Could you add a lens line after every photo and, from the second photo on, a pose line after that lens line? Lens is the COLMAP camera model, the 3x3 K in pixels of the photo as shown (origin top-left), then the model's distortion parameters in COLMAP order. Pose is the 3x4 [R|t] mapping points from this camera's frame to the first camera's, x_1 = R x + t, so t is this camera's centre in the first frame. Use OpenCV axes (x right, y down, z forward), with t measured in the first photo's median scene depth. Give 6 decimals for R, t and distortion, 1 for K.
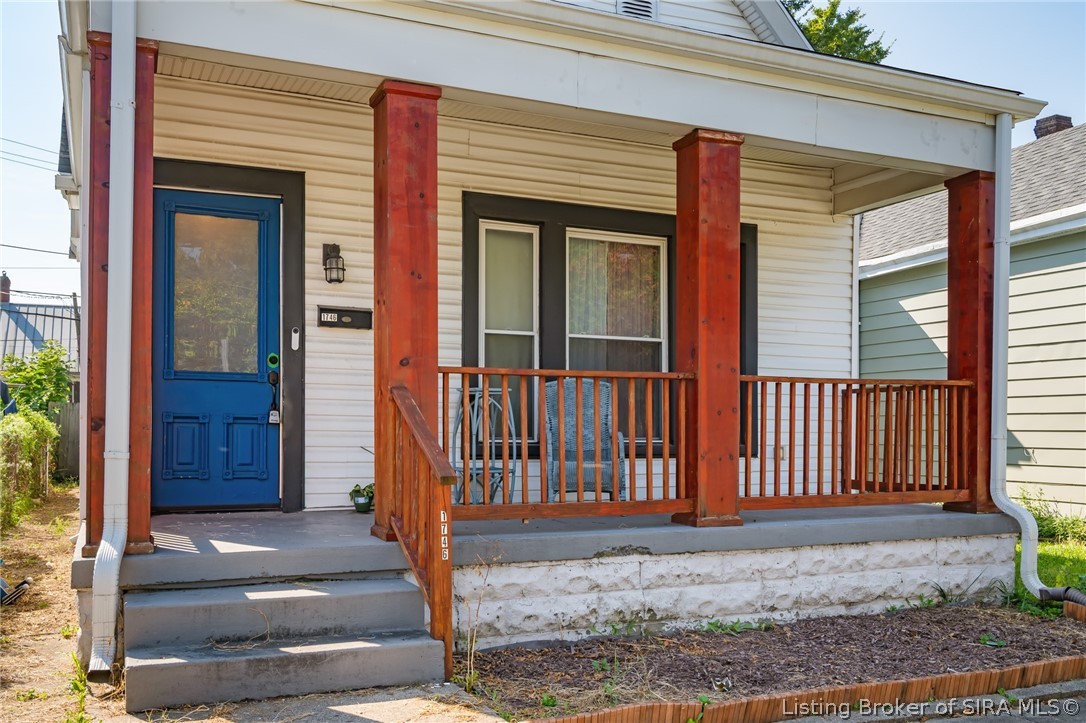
lens RADIAL K [[993.9, 0, 552.3], [0, 993.9, 414.3], [0, 0, 1]] dist [0.010480, 0.000000]
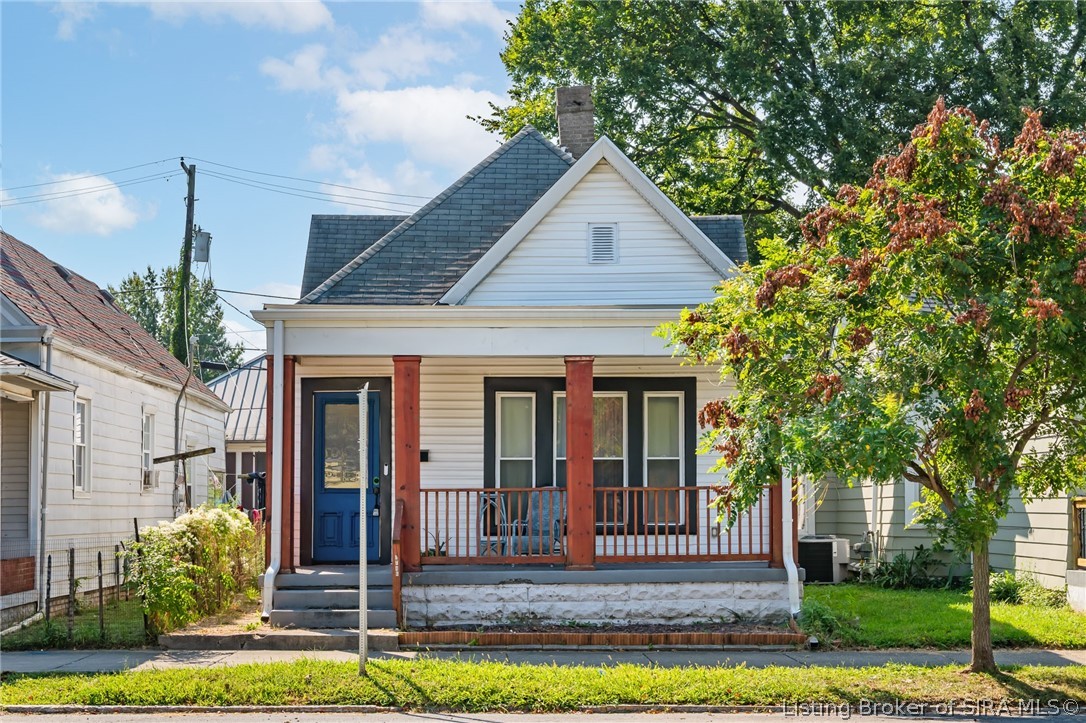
lens RADIAL K [[1516.6, 0, 541.9], [0, 1516.6, 362.7], [0, 0, 1]] dist [0.026493, 0.000000]
pose [[0.932684, -0.044207, -0.357975, 1.108931], [0.015473, 0.996451, -0.082739, -0.038946], [0.360362, 0.071631, 0.930058, -1.640971]]
